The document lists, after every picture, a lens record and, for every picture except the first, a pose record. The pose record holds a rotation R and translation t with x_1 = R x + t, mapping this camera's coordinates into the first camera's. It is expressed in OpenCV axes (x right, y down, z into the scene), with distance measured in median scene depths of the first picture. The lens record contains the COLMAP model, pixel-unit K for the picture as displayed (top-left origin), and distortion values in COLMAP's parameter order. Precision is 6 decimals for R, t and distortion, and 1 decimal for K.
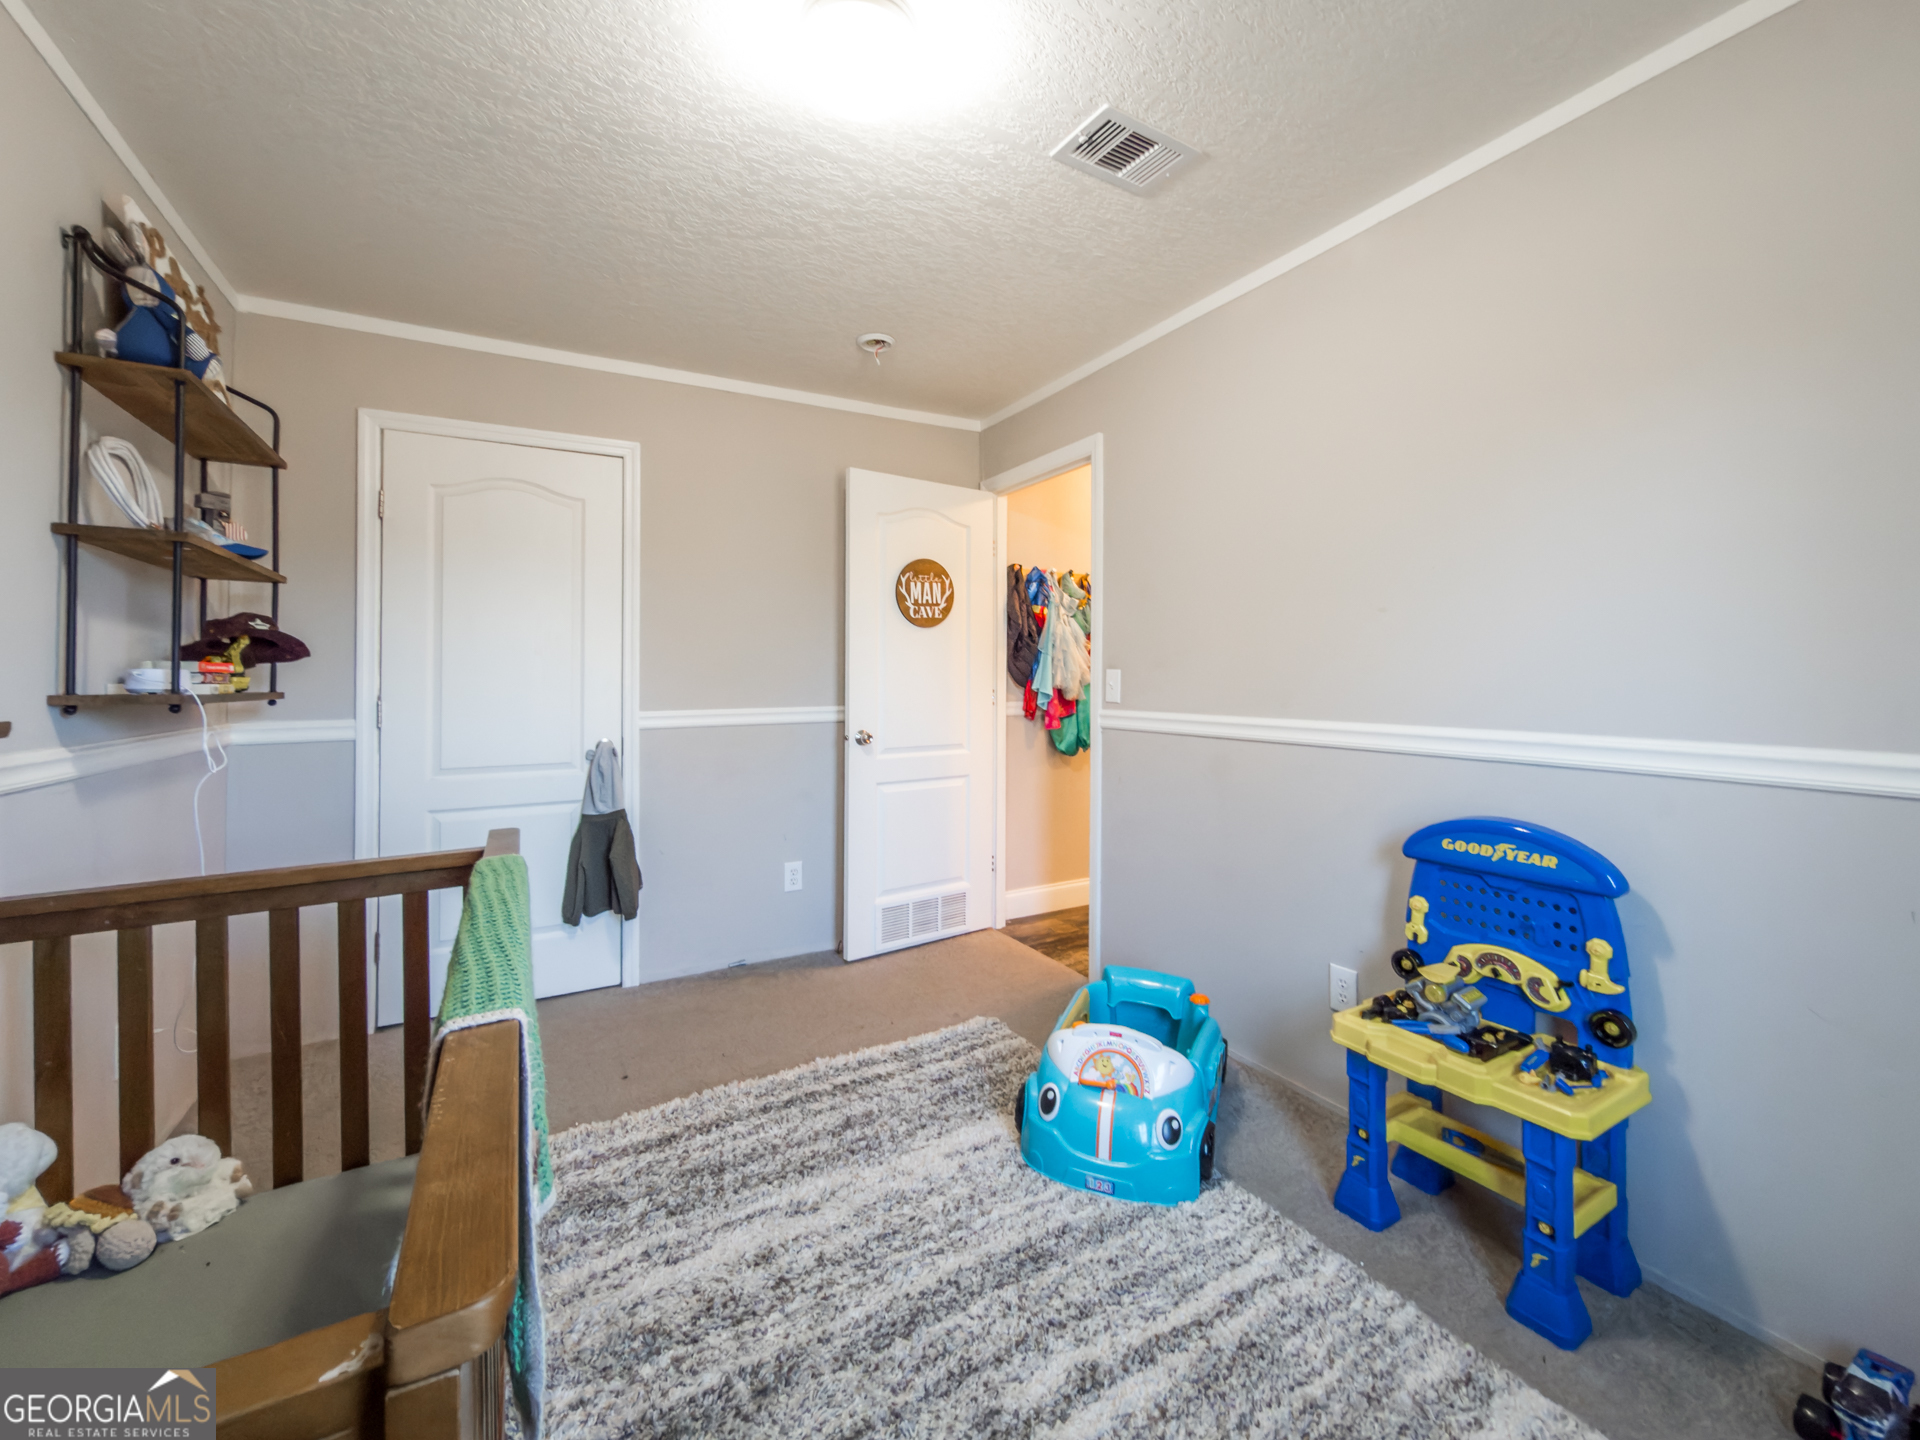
lens RADIAL K [[778.9, 0, 966.2], [0, 778.9, 702.7], [0, 0, 1]] dist [0.001371, -0.001000]
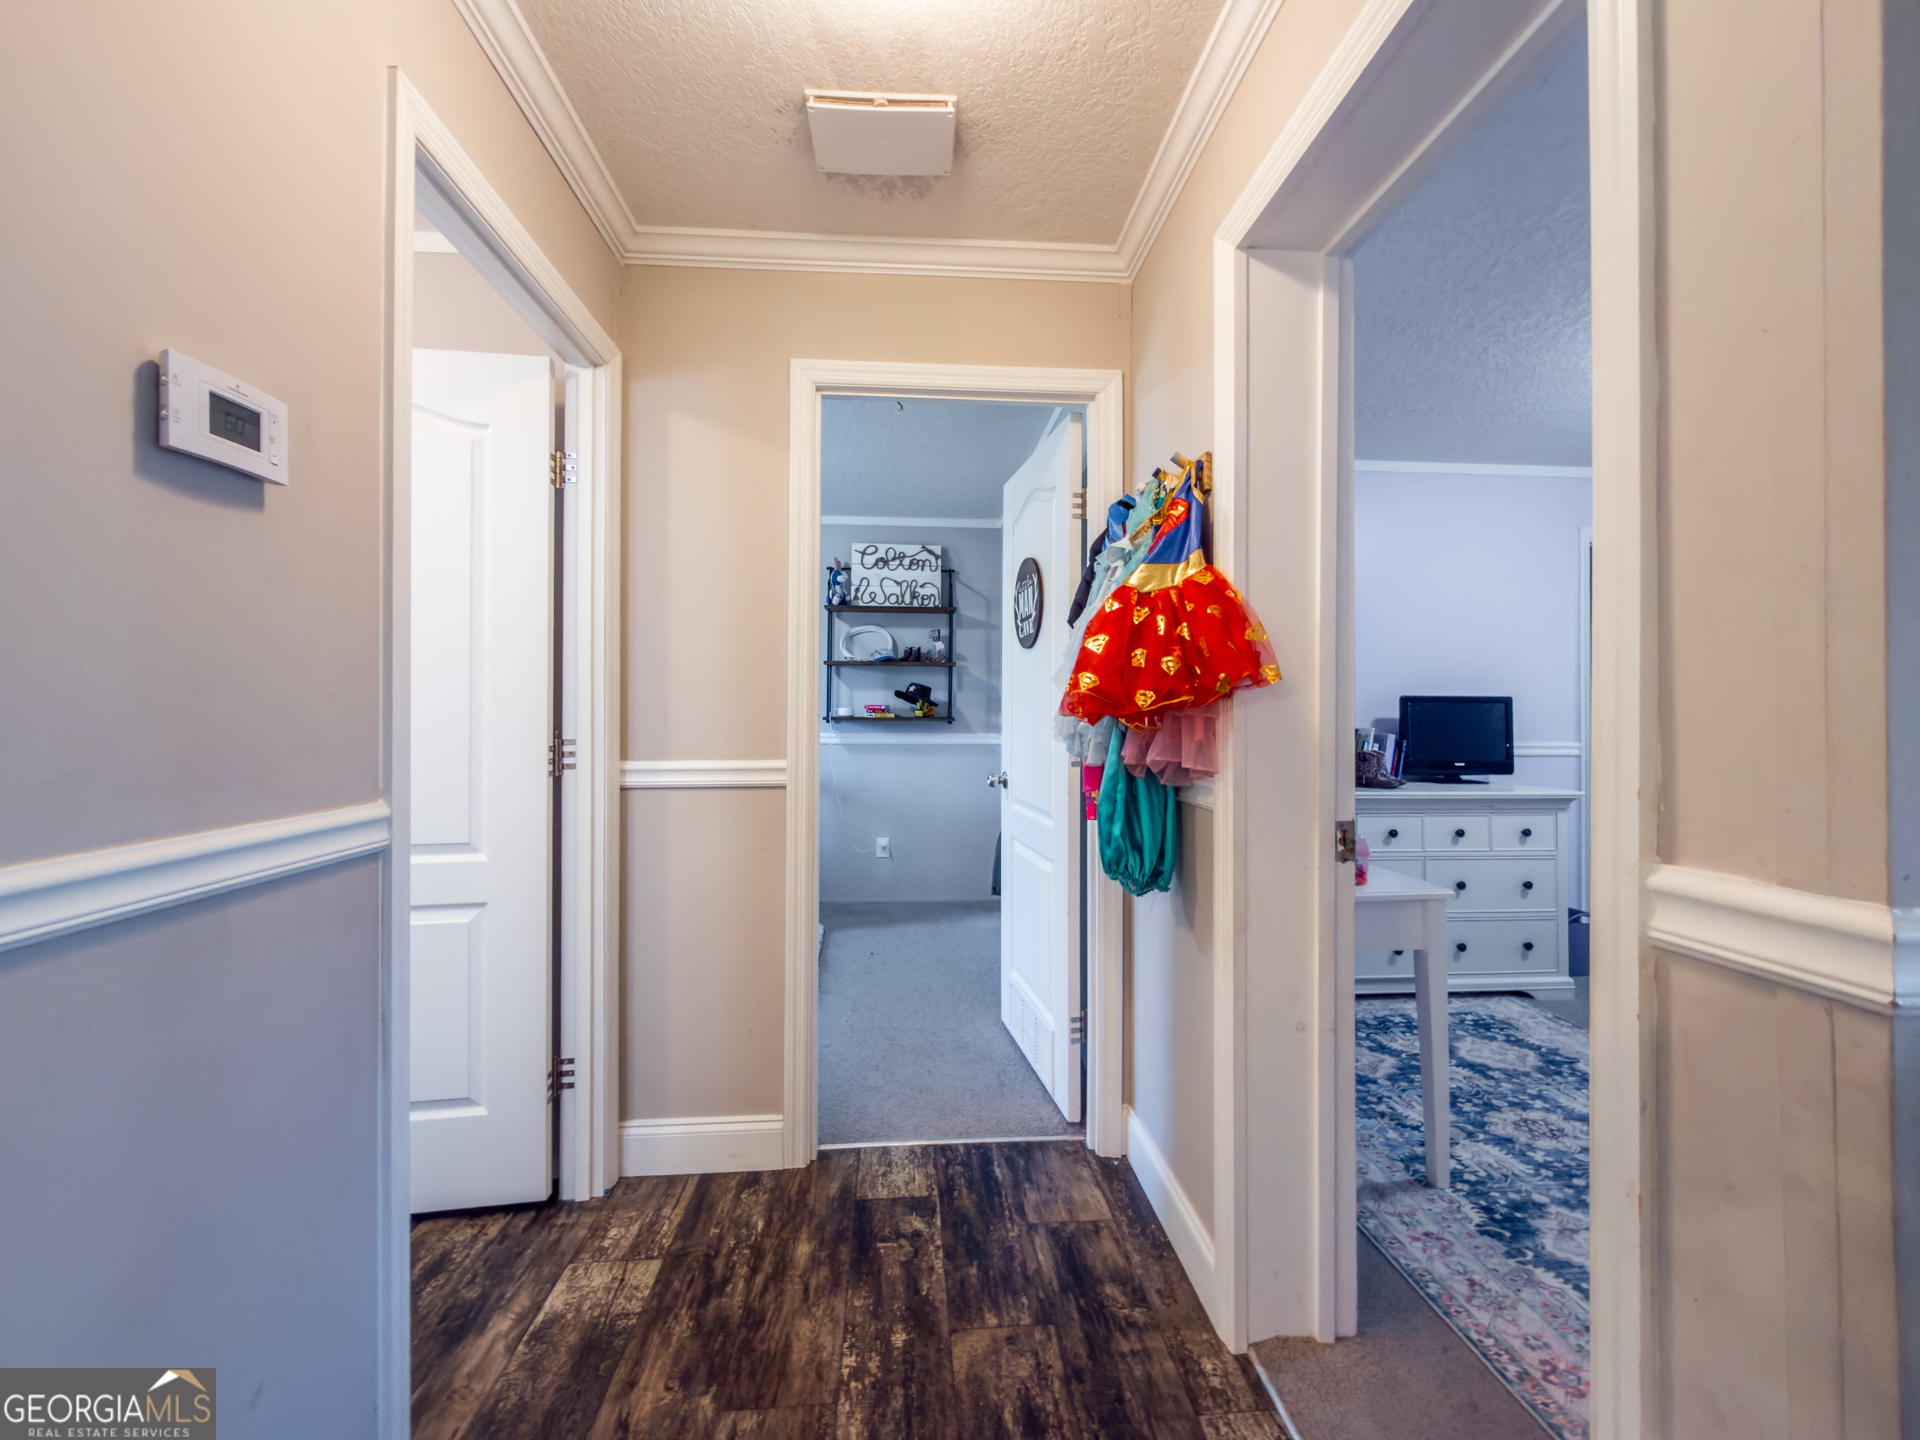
lens RADIAL K [[778.9, 0, 946.1], [0, 778.9, 697.5], [0, 0, 1]] dist [0.001371, -0.001000]
pose [[-0.451800, -0.018173, -0.891934, 0.680125], [-0.023262, 0.999693, -0.008585, -0.031404], [0.891816, 0.016869, -0.452084, 1.311846]]
